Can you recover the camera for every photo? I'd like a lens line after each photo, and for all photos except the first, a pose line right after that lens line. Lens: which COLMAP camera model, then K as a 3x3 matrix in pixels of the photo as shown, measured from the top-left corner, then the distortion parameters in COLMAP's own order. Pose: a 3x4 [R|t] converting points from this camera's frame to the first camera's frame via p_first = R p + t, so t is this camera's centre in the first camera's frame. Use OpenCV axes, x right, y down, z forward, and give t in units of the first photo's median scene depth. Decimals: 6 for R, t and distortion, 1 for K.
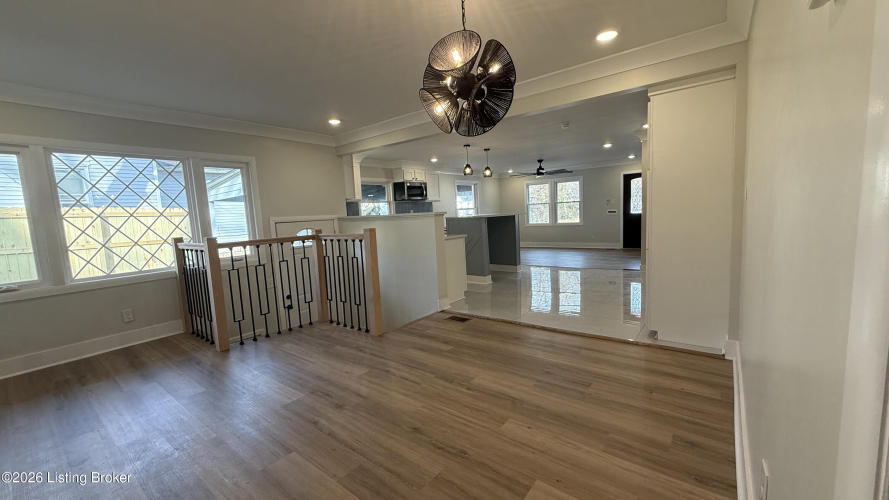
lens RADIAL K [[354.8, 0, 444.5], [0, 354.8, 250.0], [0, 0, 1]] dist [0.002889, -0.000245]
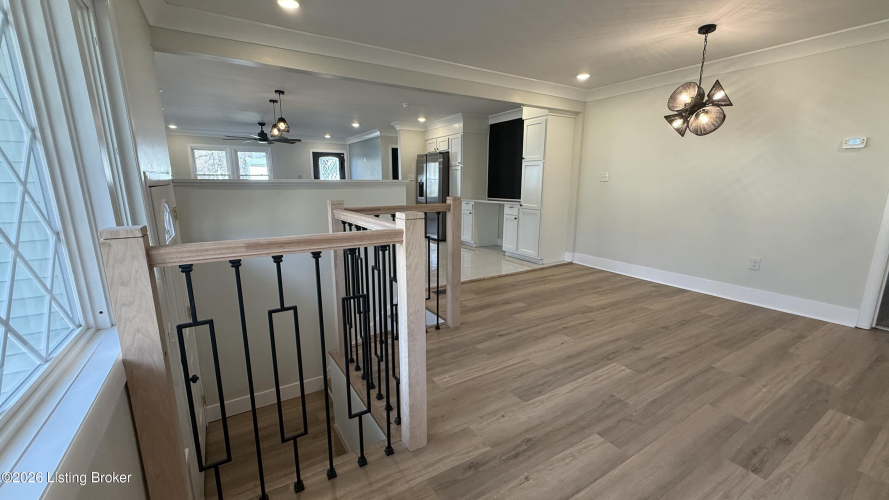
lens RADIAL K [[354.8, 0, 444.5], [0, 354.8, 250.0], [0, 0, 1]] dist [0.002889, -0.000245]
pose [[0.349647, -0.132966, 0.927398, -0.732592], [0.080771, 0.990470, 0.111557, -0.024747], [-0.933393, 0.035902, 0.357055, 0.553121]]
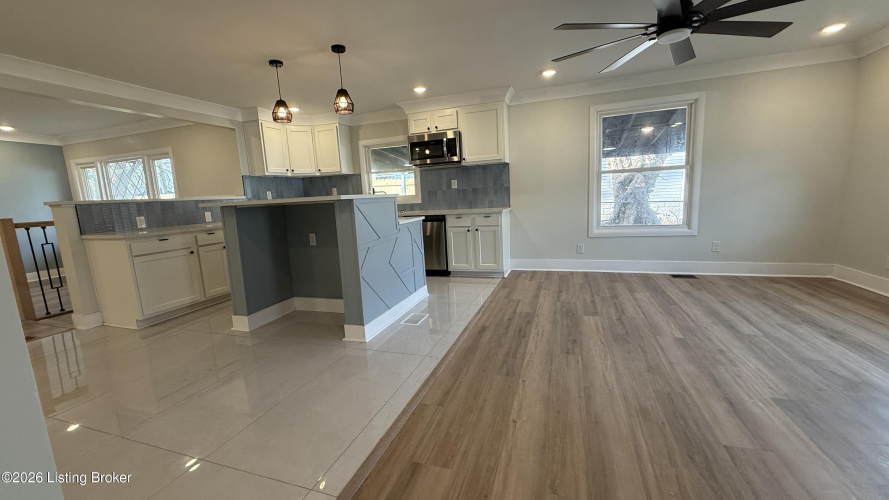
lens RADIAL K [[354.8, 0, 444.5], [0, 354.8, 250.0], [0, 0, 1]] dist [0.002889, -0.000245]
pose [[0.326420, 0.176801, -0.928542, 0.871056], [-0.063098, 0.984236, 0.165224, -0.168026], [0.943116, 0.004656, 0.332430, 1.385848]]
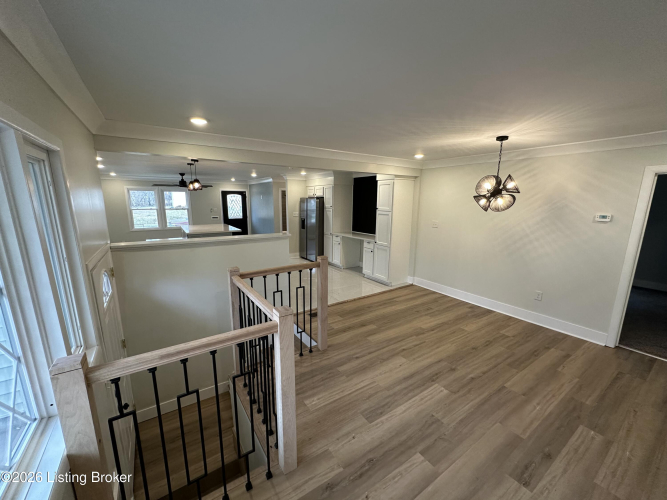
lens RADIAL K [[266.4, 0, 333.5], [0, 266.4, 250.0], [0, 0, 1]] dist [-0.002270, 0.000593]
pose [[0.314866, -0.127364, 0.940552, -0.726933], [0.076444, 0.991139, 0.108623, -0.125608], [-0.946053, 0.037698, 0.321813, 0.526455]]
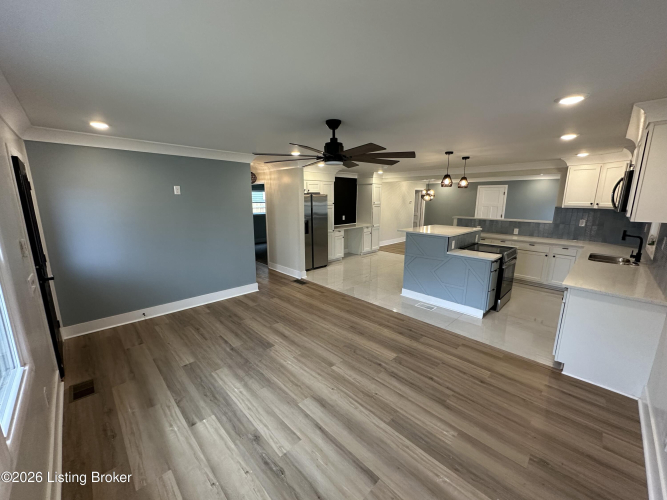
lens RADIAL K [[266.4, 0, 333.5], [0, 266.4, 250.0], [0, 0, 1]] dist [-0.002270, 0.000593]
pose [[-0.989887, 0.019009, 0.140576, 0.425433], [0.059165, 0.955998, 0.287346, -0.368398], [-0.128928, 0.292757, -0.947455, 2.364411]]
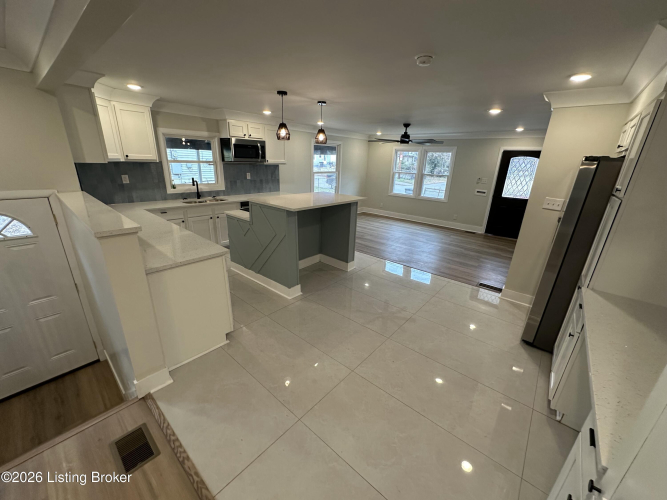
lens RADIAL K [[266.4, 0, 333.5], [0, 266.4, 250.0], [0, 0, 1]] dist [-0.002270, 0.000593]
pose [[0.994739, 0.099937, -0.022532, 0.262862], [-0.092393, 0.970175, 0.224108, -0.170176], [0.044256, -0.220847, 0.974304, 0.599682]]
